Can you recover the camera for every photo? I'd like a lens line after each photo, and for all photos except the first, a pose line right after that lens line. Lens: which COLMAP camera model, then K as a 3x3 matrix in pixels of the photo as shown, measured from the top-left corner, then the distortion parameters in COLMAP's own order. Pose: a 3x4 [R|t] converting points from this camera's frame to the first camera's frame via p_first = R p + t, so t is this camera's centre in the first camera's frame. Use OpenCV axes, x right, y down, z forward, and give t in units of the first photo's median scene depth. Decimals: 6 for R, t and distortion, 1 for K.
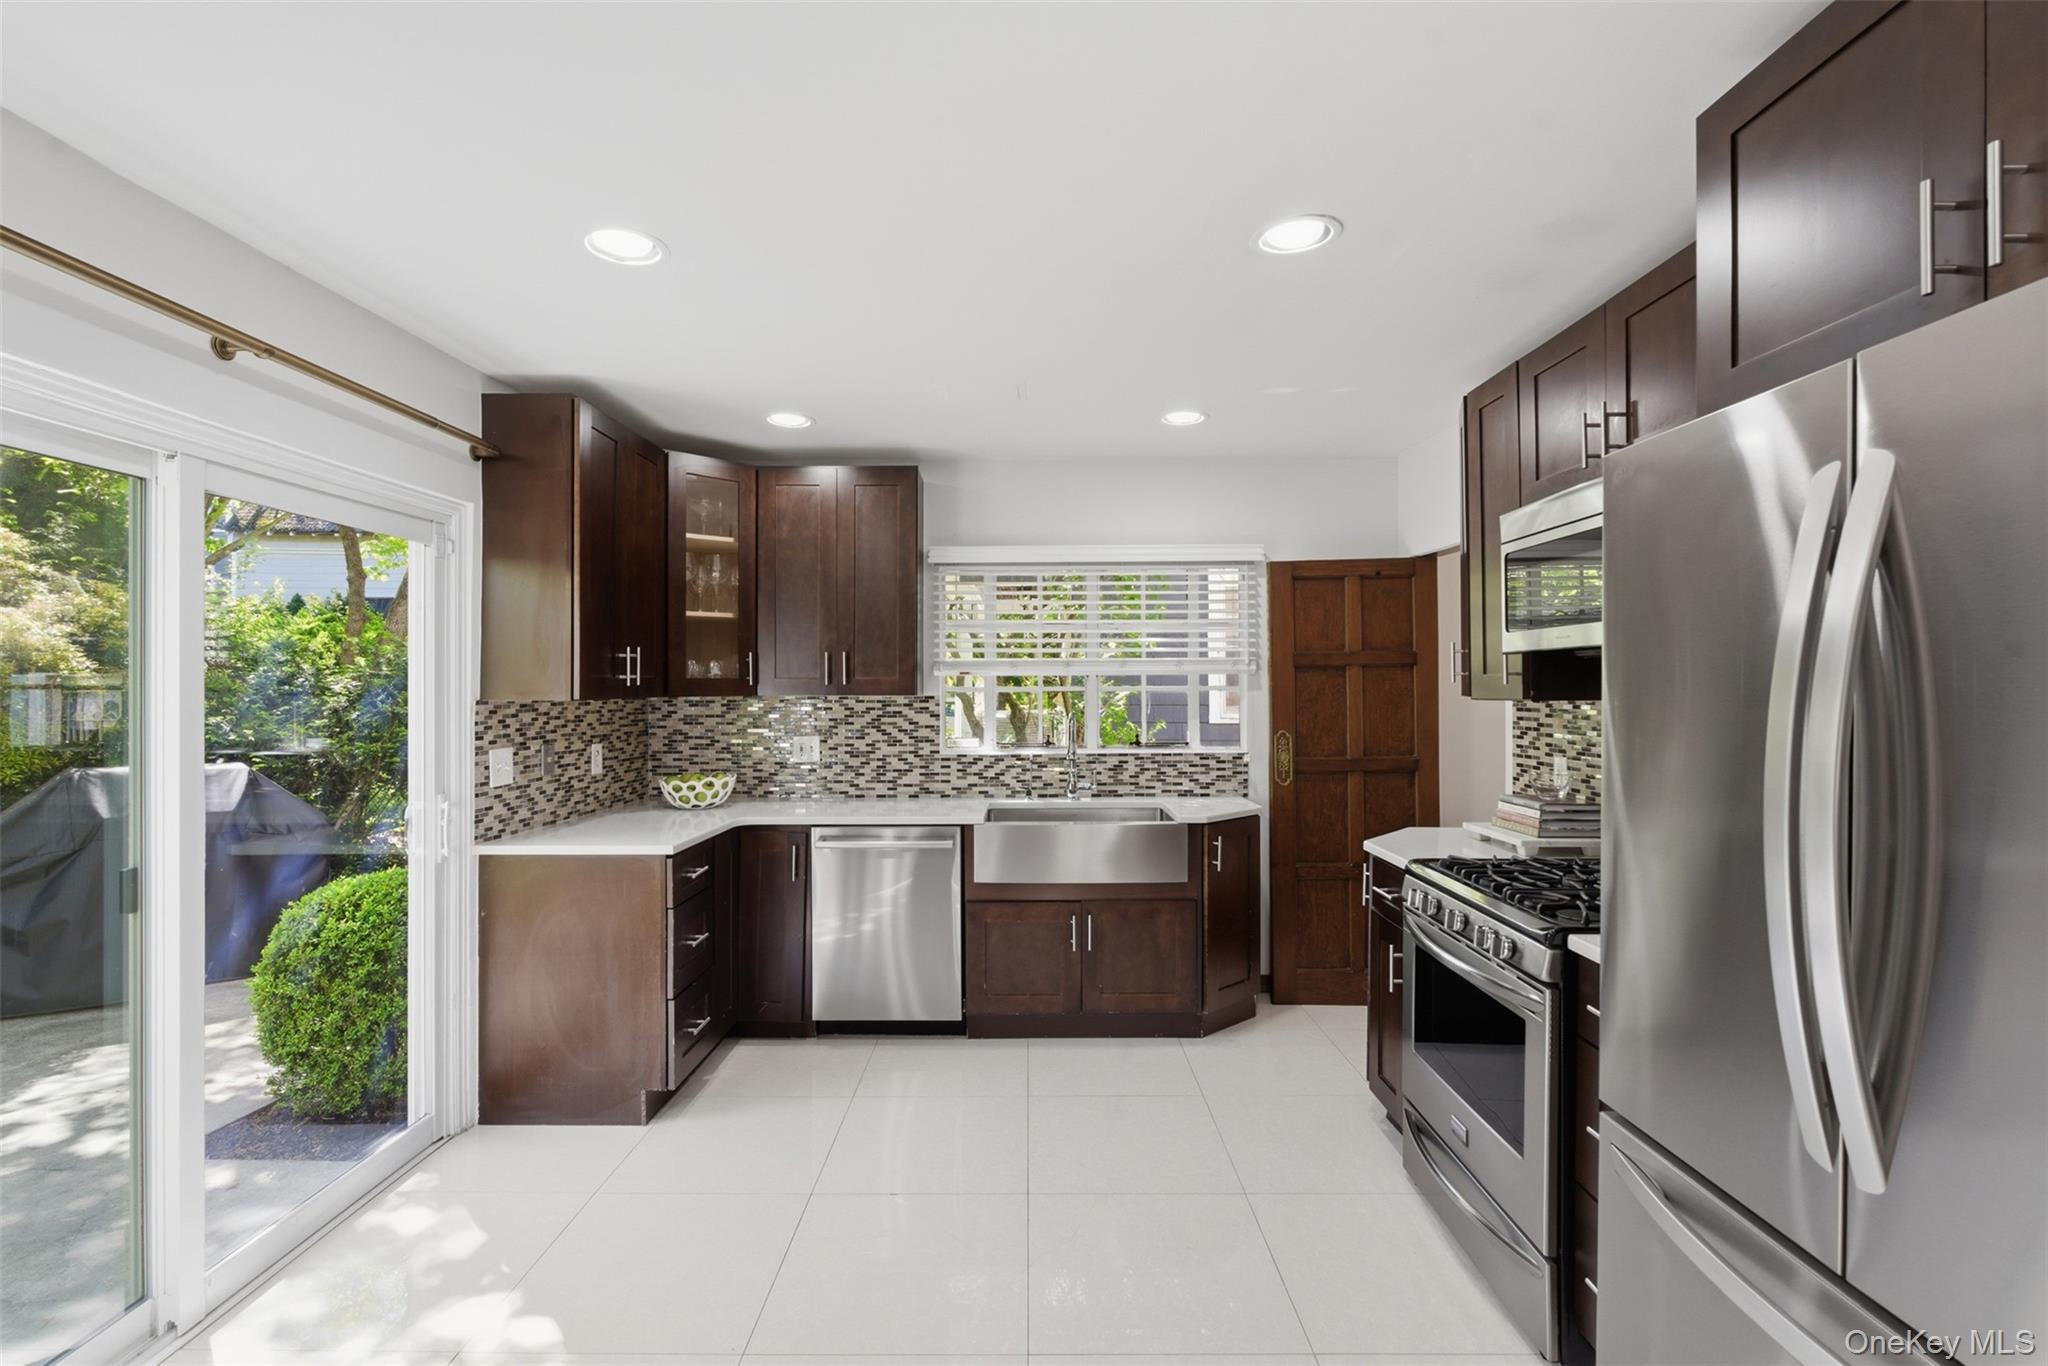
lens RADIAL K [[920.8, 0, 1018.6], [0, 920.8, 687.5], [0, 0, 1]] dist [-0.012192, -0.000133]
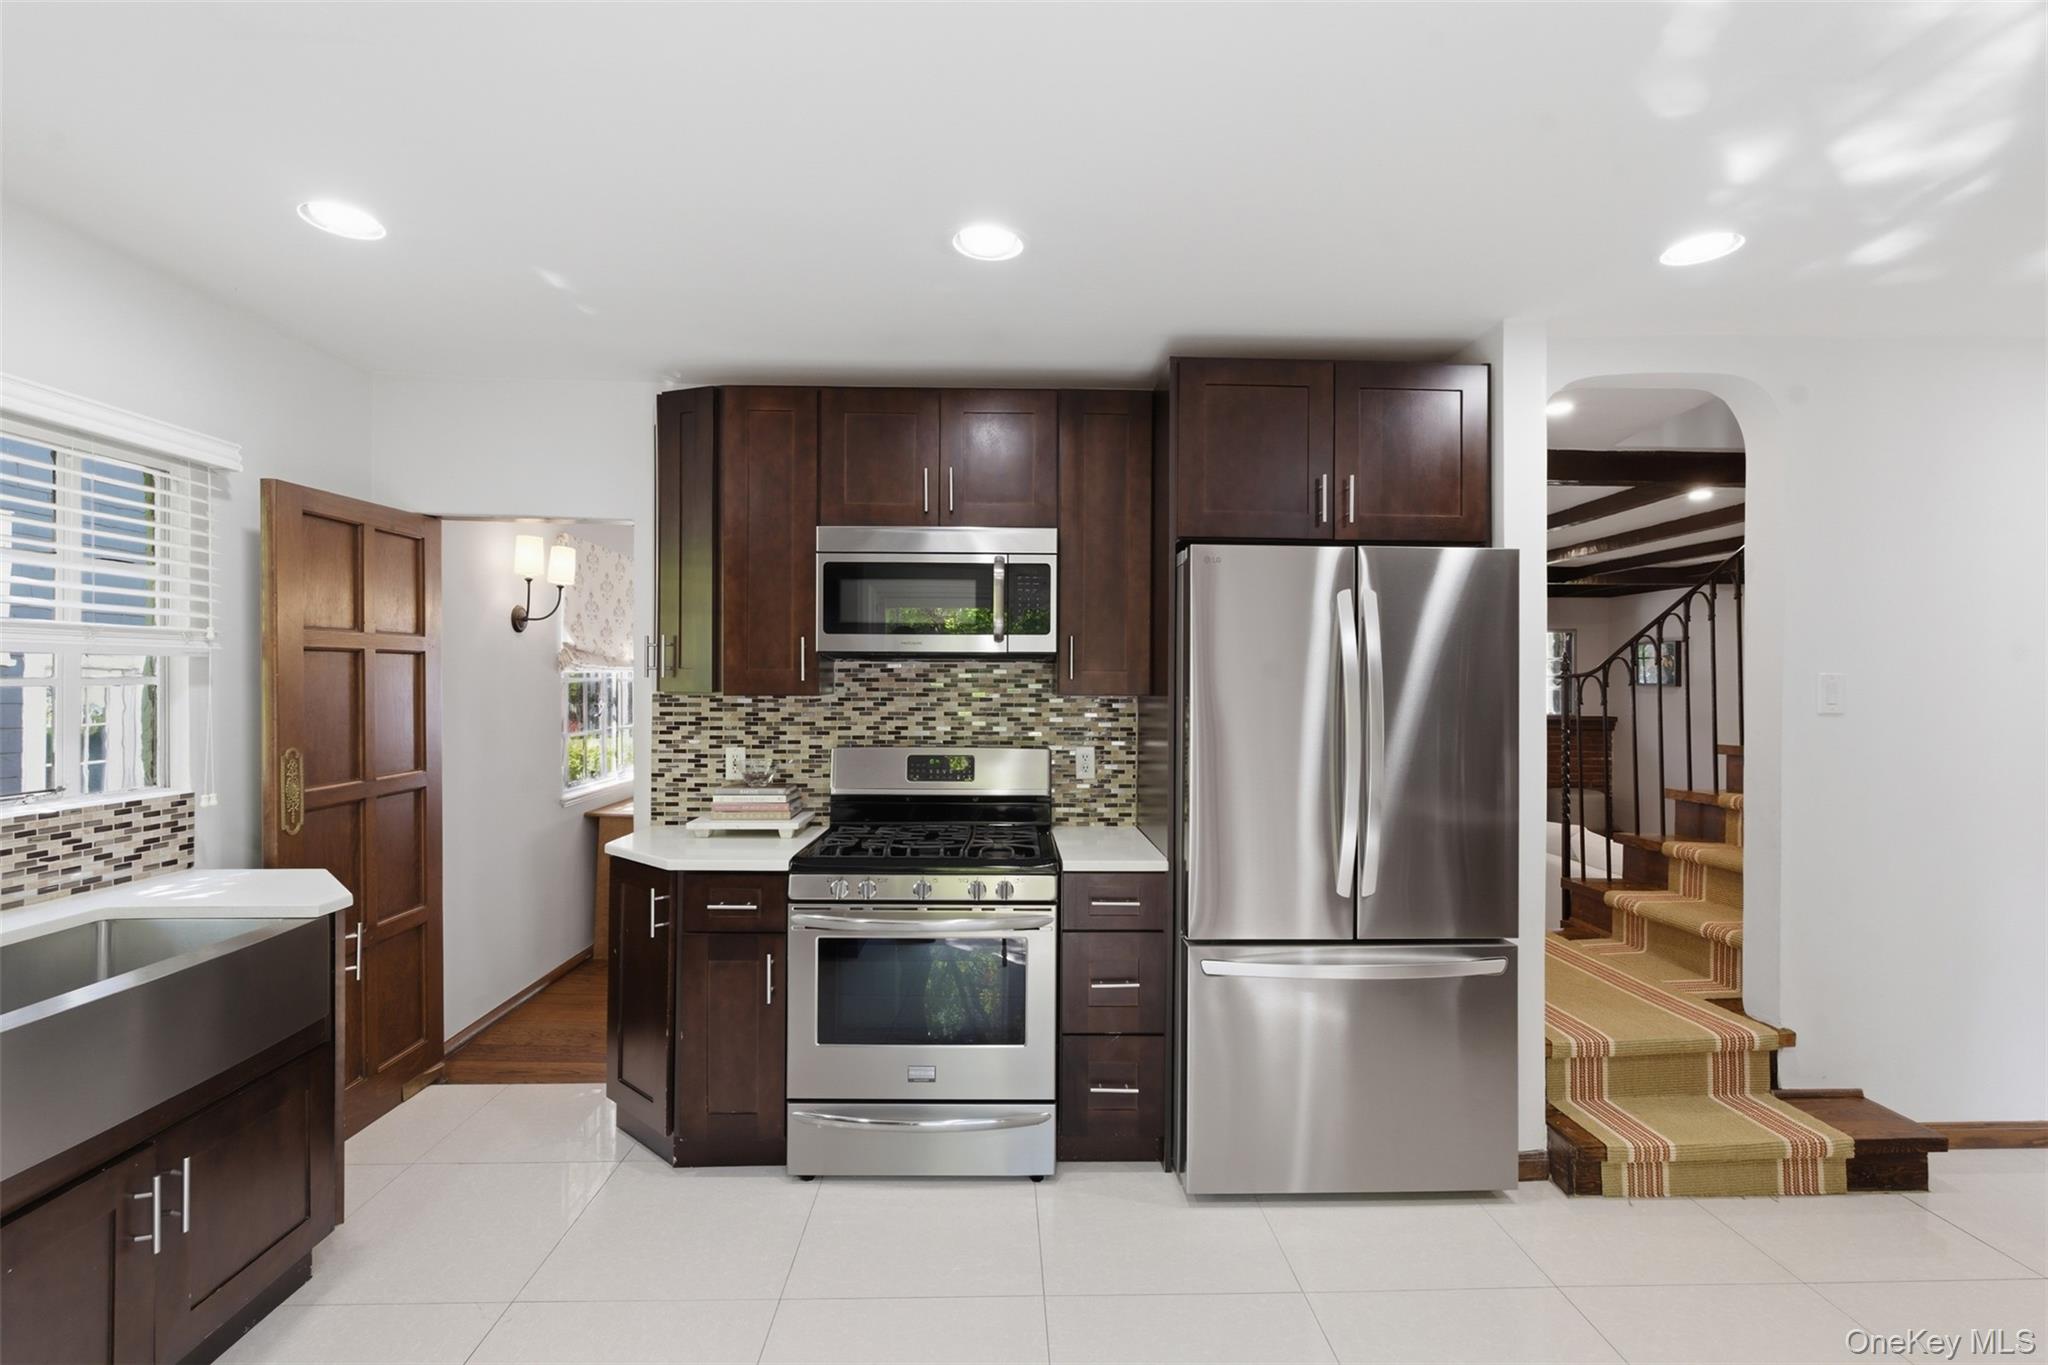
lens RADIAL K [[920.8, 0, 1016.9], [0, 920.8, 681.7], [0, 0, 1]] dist [-0.012192, -0.000133]
pose [[-0.052020, 0.003330, 0.998641, -0.420281], [-0.004565, 0.999983, -0.003572, 0.000894], [-0.998636, -0.004745, -0.052003, 0.602982]]
